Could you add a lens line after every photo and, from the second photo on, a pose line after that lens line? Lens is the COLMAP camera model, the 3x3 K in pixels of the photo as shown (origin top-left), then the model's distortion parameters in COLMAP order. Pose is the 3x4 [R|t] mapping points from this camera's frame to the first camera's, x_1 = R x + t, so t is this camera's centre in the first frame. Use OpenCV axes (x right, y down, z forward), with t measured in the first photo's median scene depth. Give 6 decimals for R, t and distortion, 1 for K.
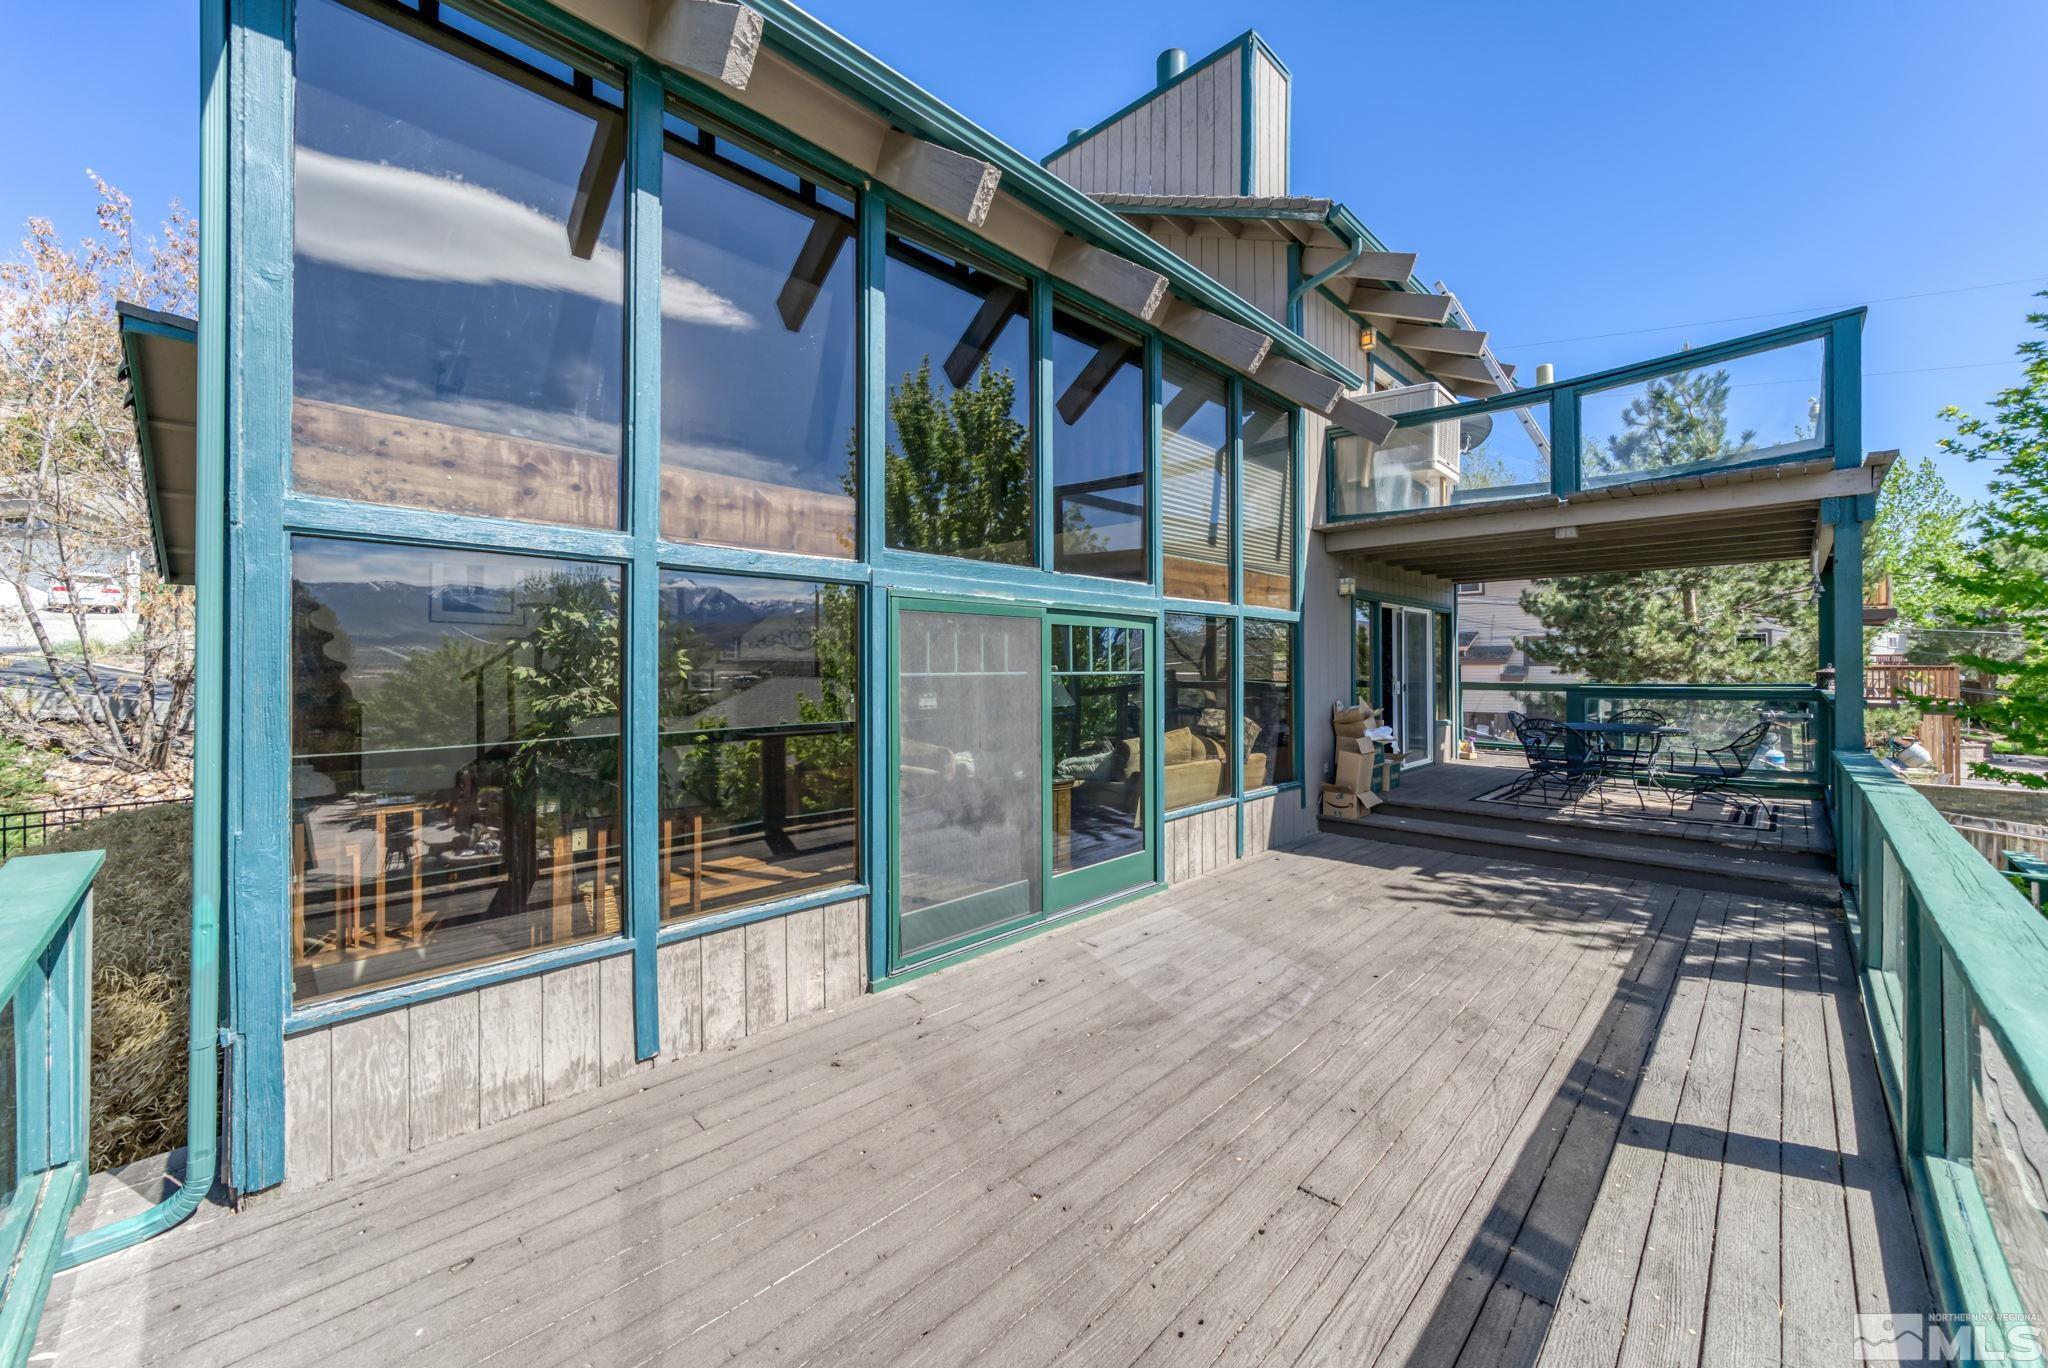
lens RADIAL K [[786.1, 0, 1031.9], [0, 786.1, 669.6], [0, 0, 1]] dist [-0.002199, -0.000175]
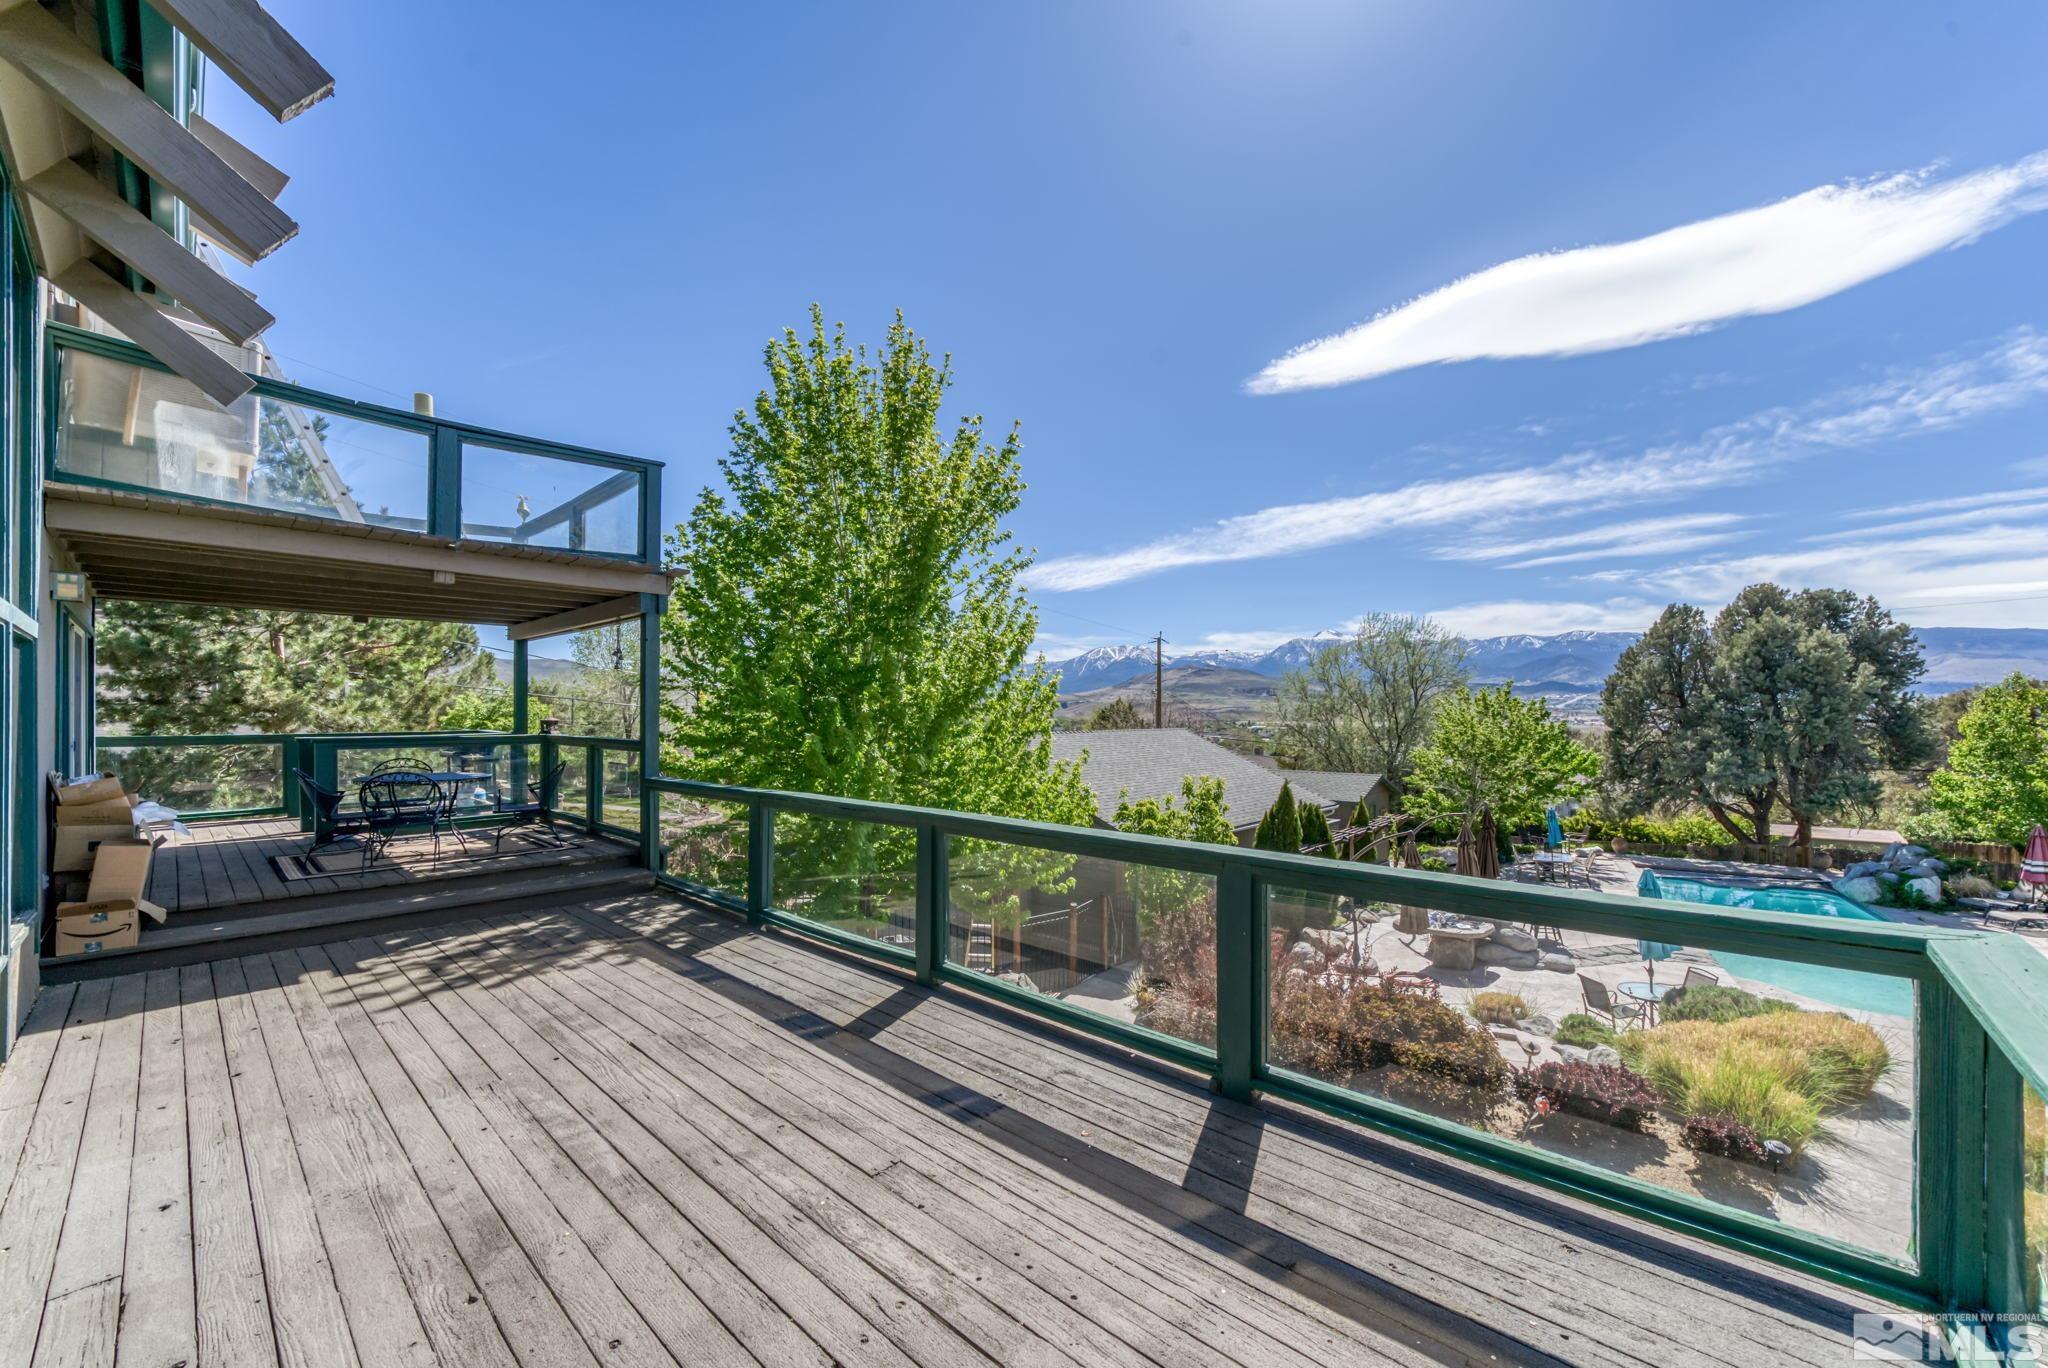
lens RADIAL K [[786.1, 0, 1023.0], [0, 786.1, 712.2], [0, 0, 1]] dist [-0.002199, -0.000175]
pose [[-0.030344, 0.005616, 0.999524, -0.311597], [0.002200, 0.999982, -0.005552, -0.000964], [-0.999537, 0.002030, -0.030356, 0.318207]]
